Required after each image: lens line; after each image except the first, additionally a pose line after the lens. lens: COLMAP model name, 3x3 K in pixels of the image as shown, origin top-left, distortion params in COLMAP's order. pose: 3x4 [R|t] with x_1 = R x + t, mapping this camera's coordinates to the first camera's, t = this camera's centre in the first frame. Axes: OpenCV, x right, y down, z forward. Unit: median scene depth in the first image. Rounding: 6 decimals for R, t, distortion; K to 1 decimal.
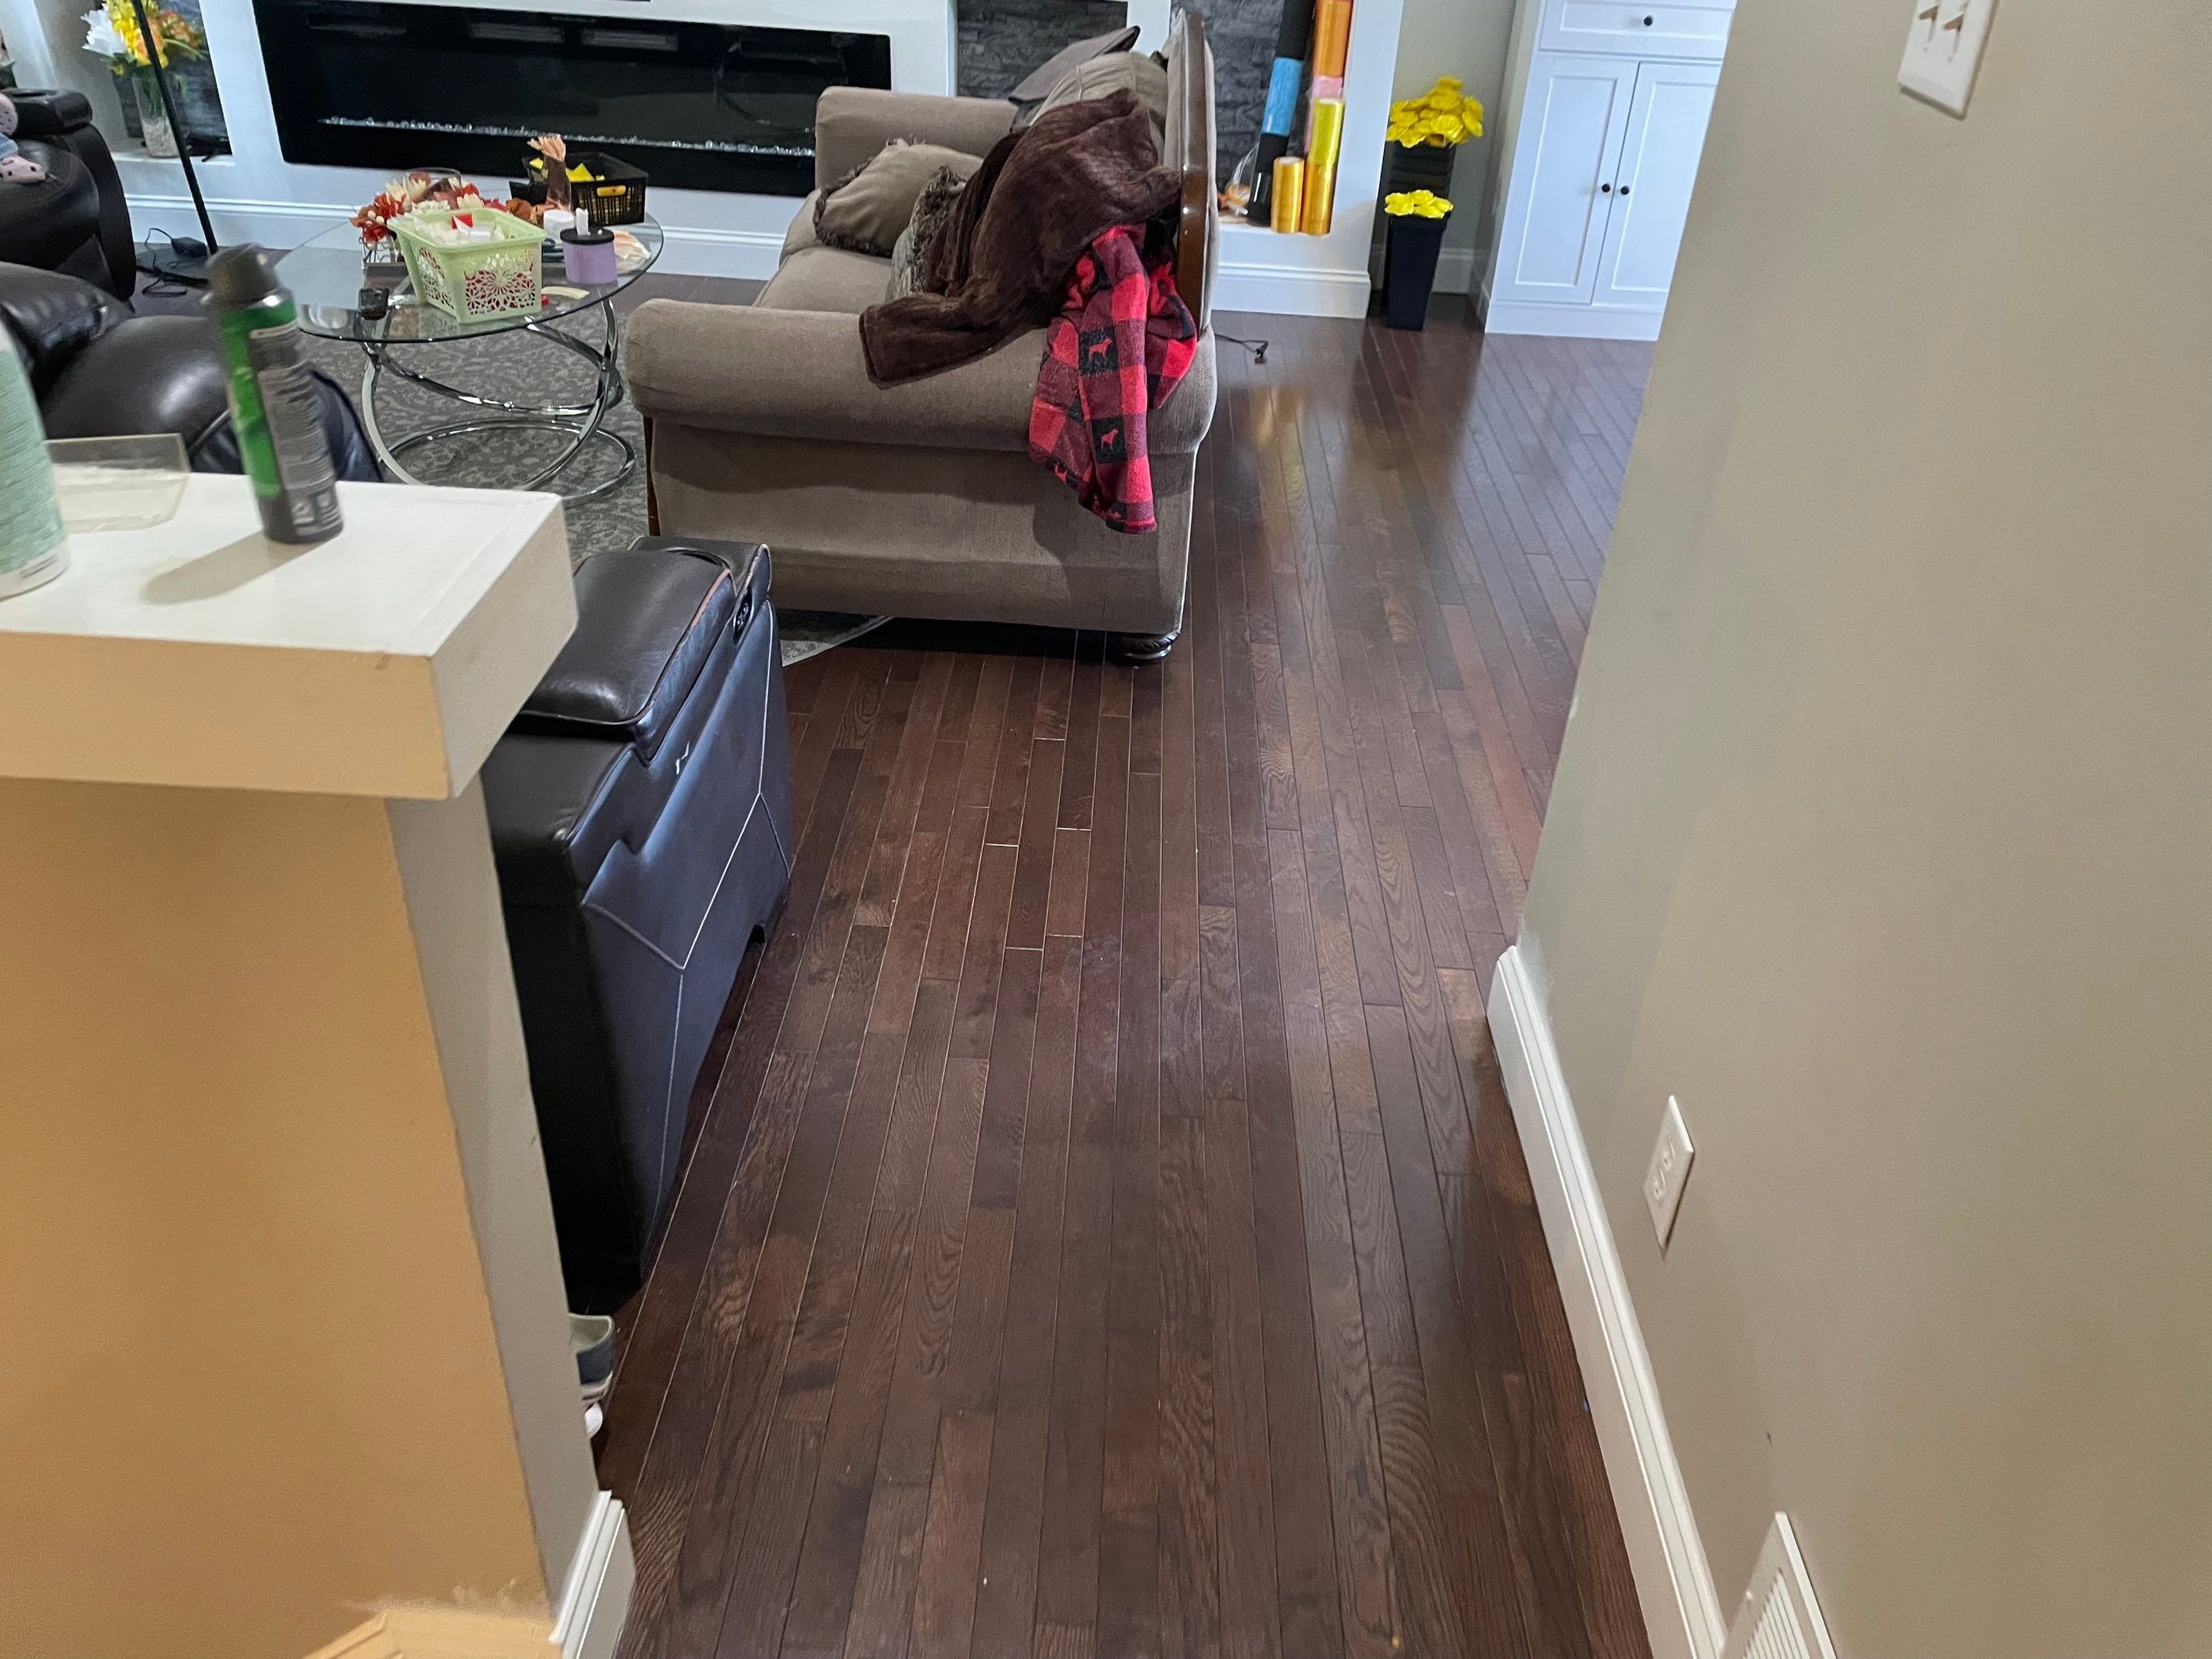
lens RADIAL K [[1656.7, 0, 1122.0], [0, 1656.7, 823.9], [0, 0, 1]] dist [0.088363, -0.112837]
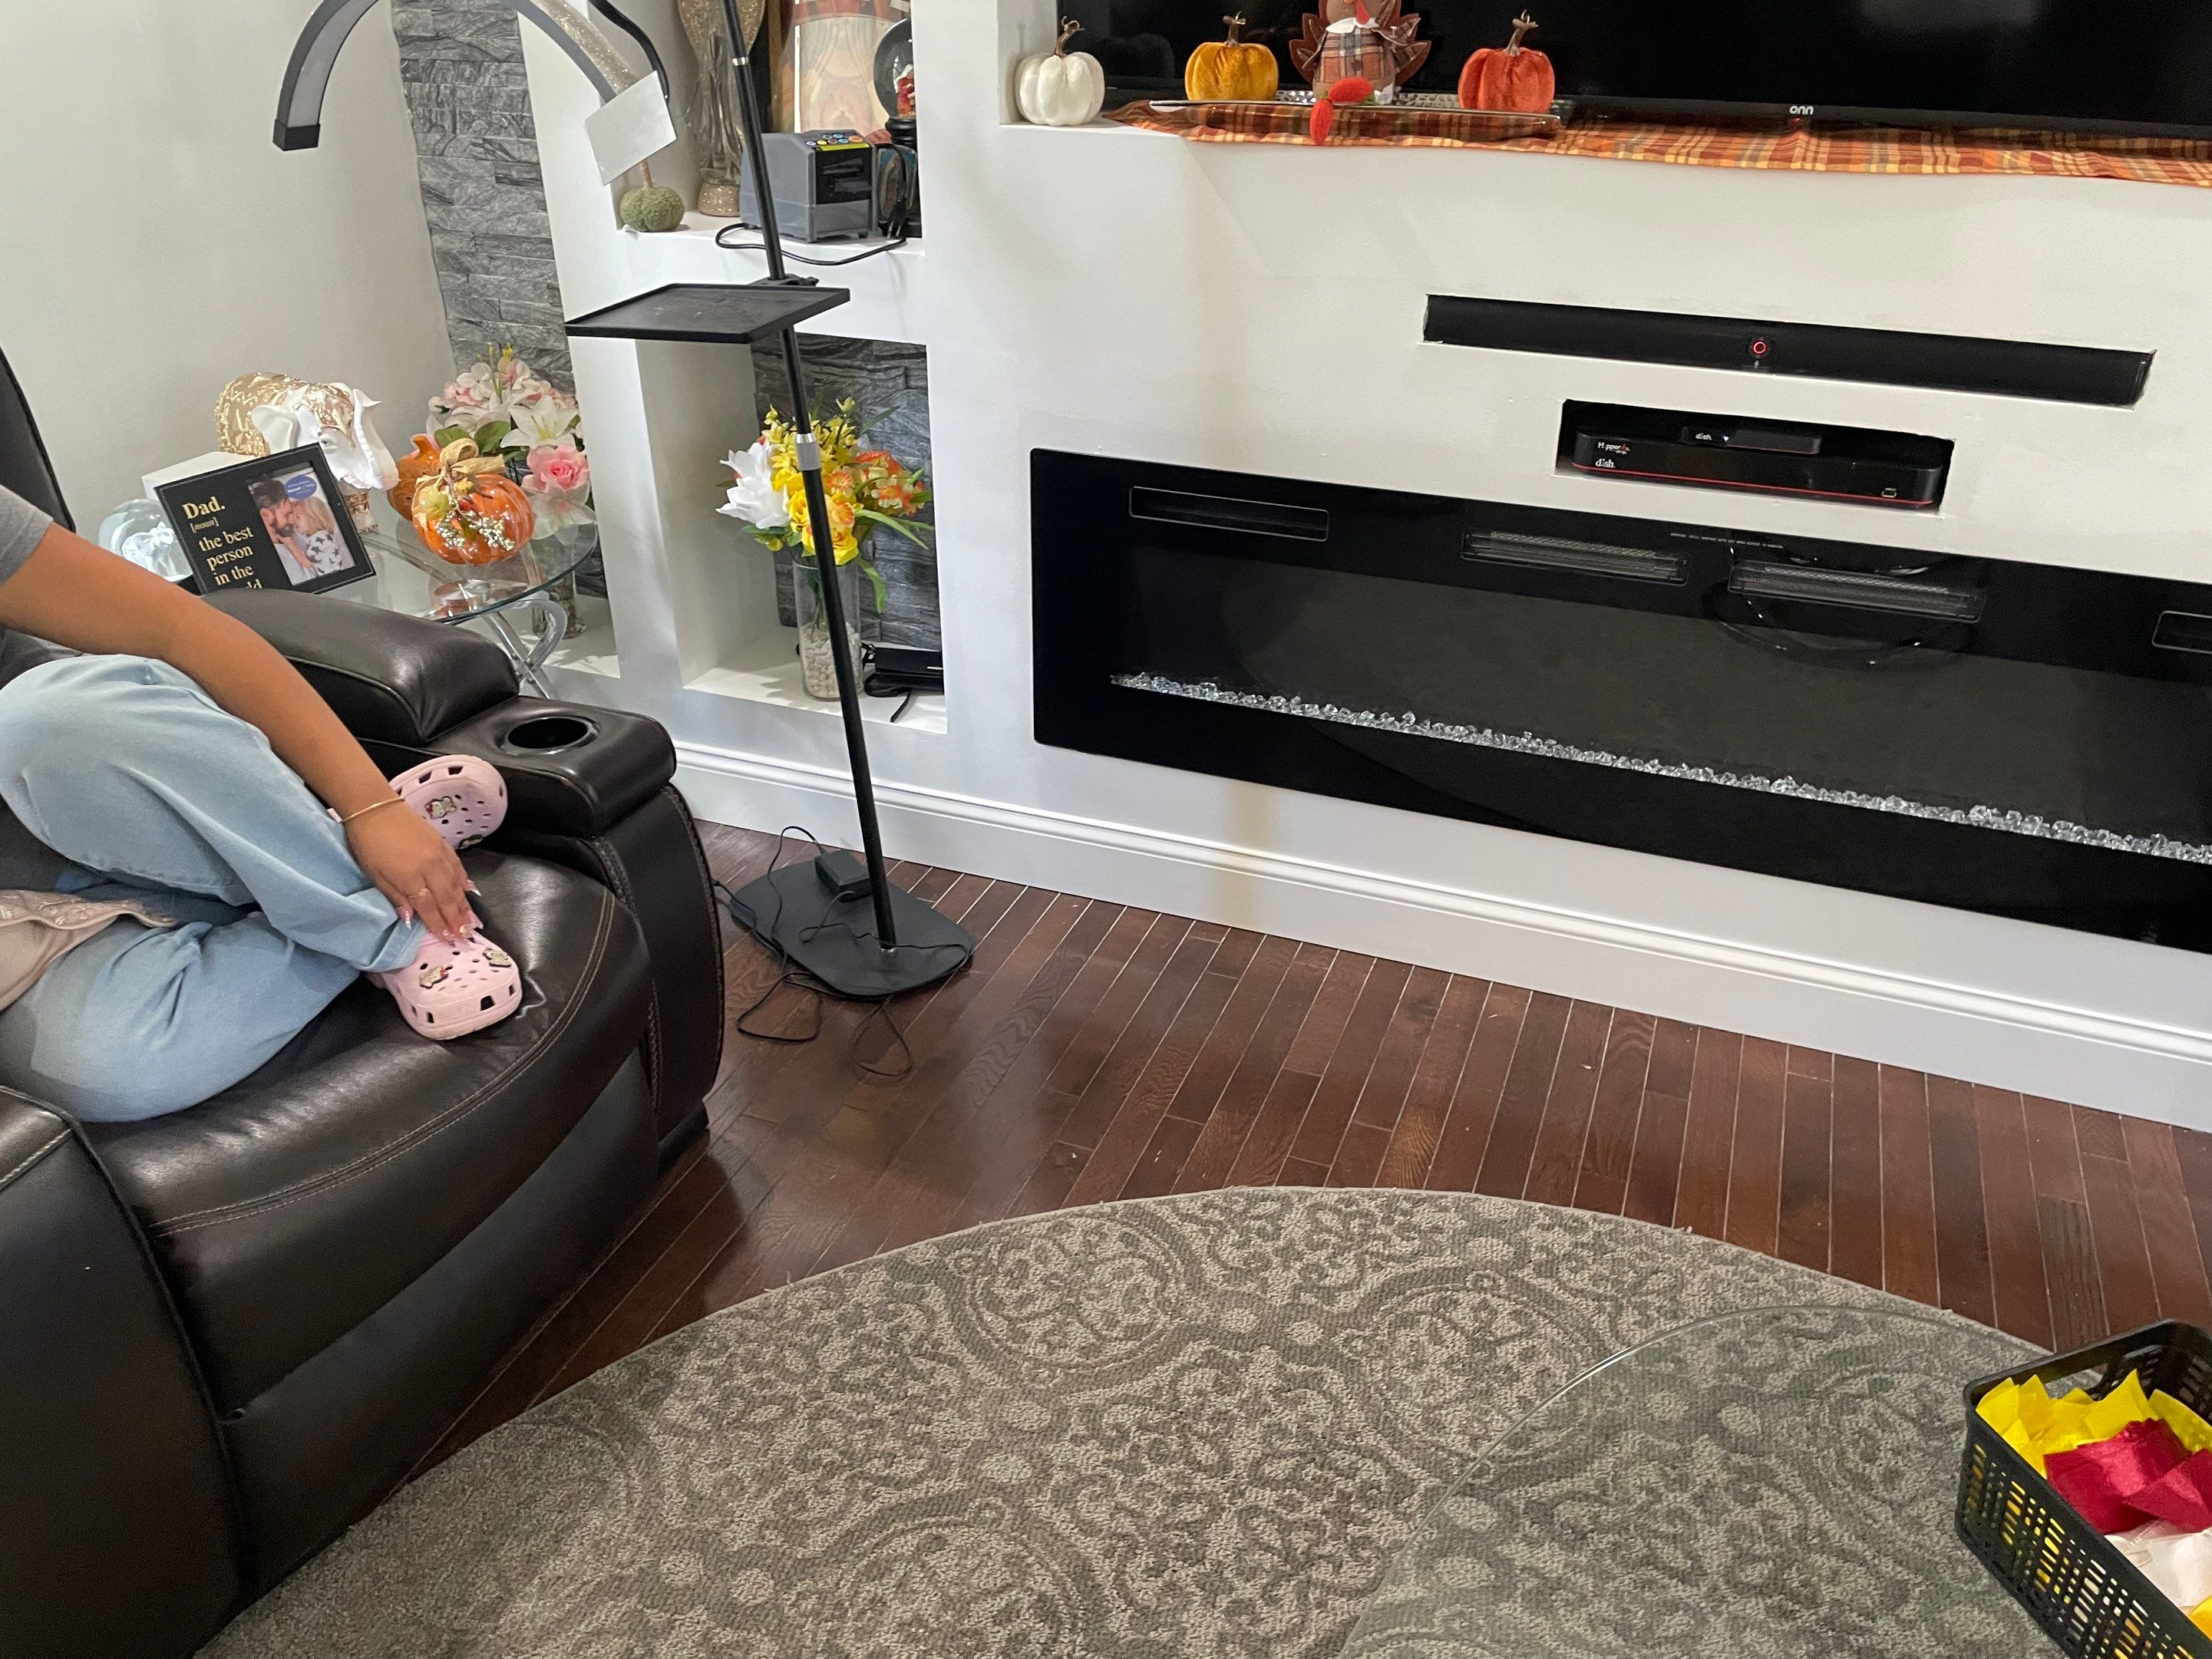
lens RADIAL K [[1656.7, 0, 1089.9], [0, 1656.7, 808.1], [0, 0, 1]] dist [0.088363, -0.112837]
pose [[0.937531, 0.120688, -0.326298, -0.522095], [-0.149042, 0.986806, -0.063243, -0.571493], [0.314360, 0.107924, 0.943149, 0.882811]]
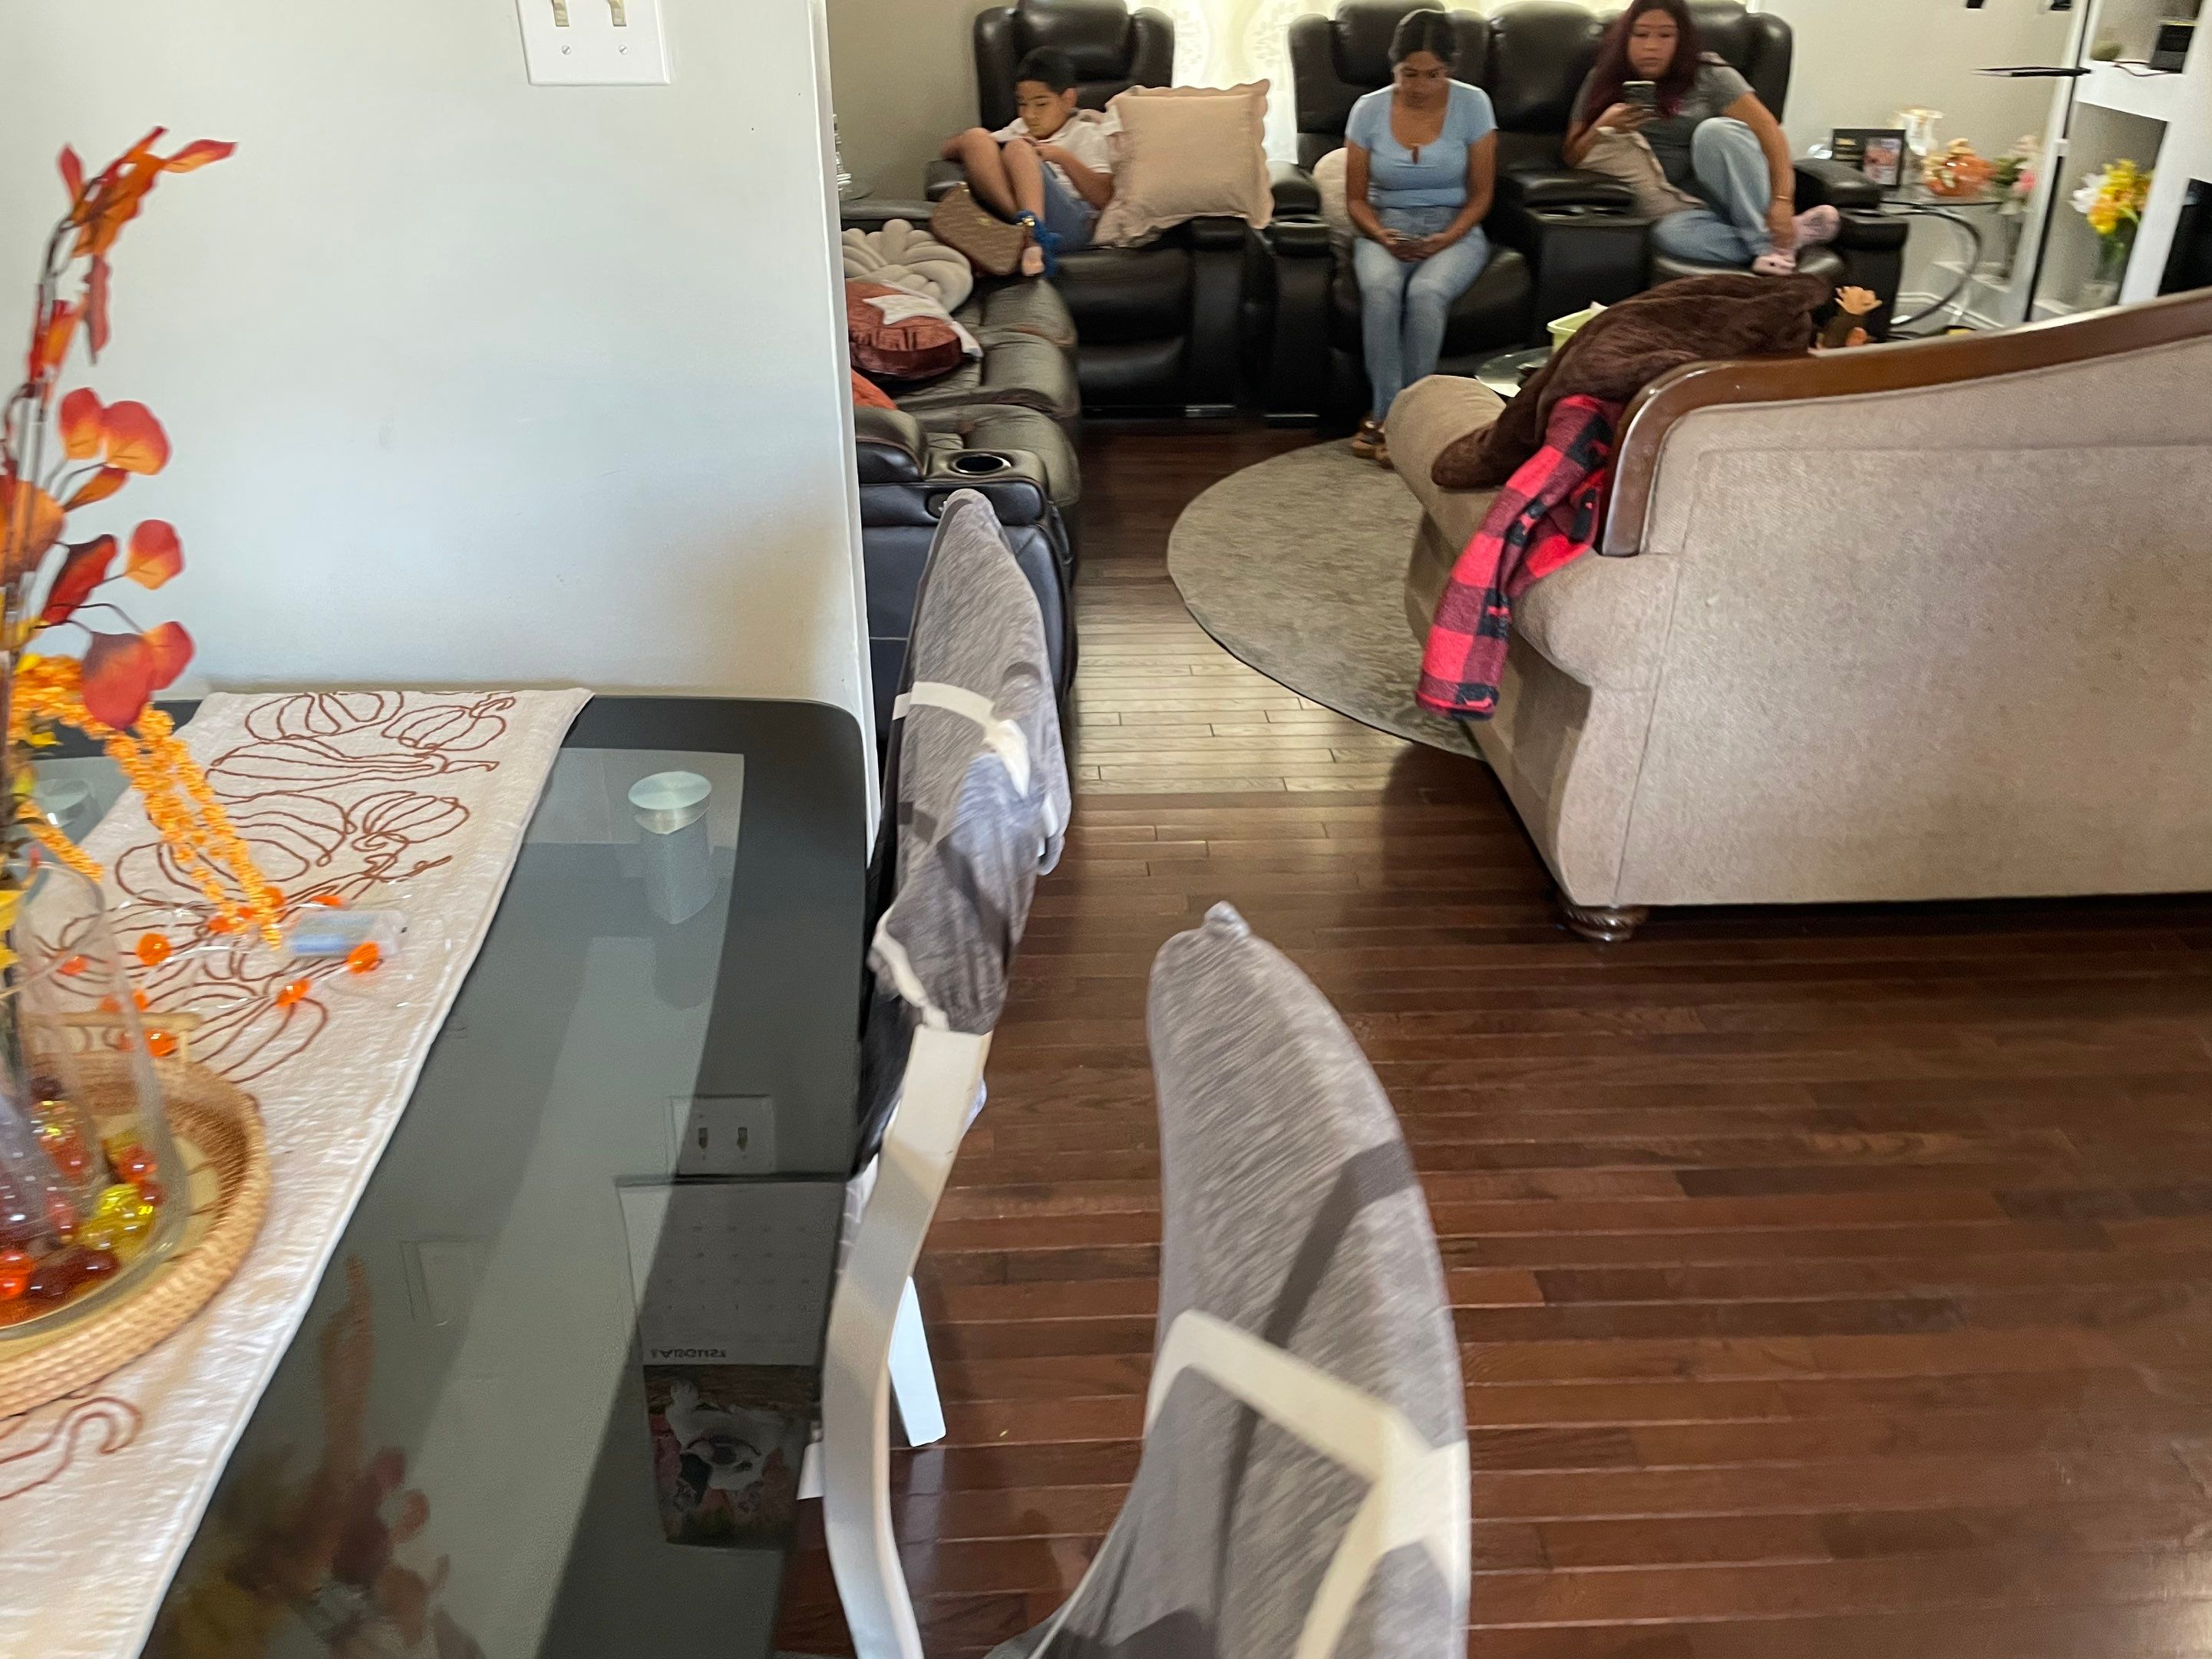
lens RADIAL K [[1656.7, 0, 1076.7], [0, 1656.7, 832.6], [0, 0, 1]] dist [0.088363, -0.112837]
pose [[0.066484, 0.449885, -0.890609, 0.770263], [-0.546029, 0.763475, 0.344903, -0.291439], [0.835124, 0.463367, 0.296409, 0.542736]]
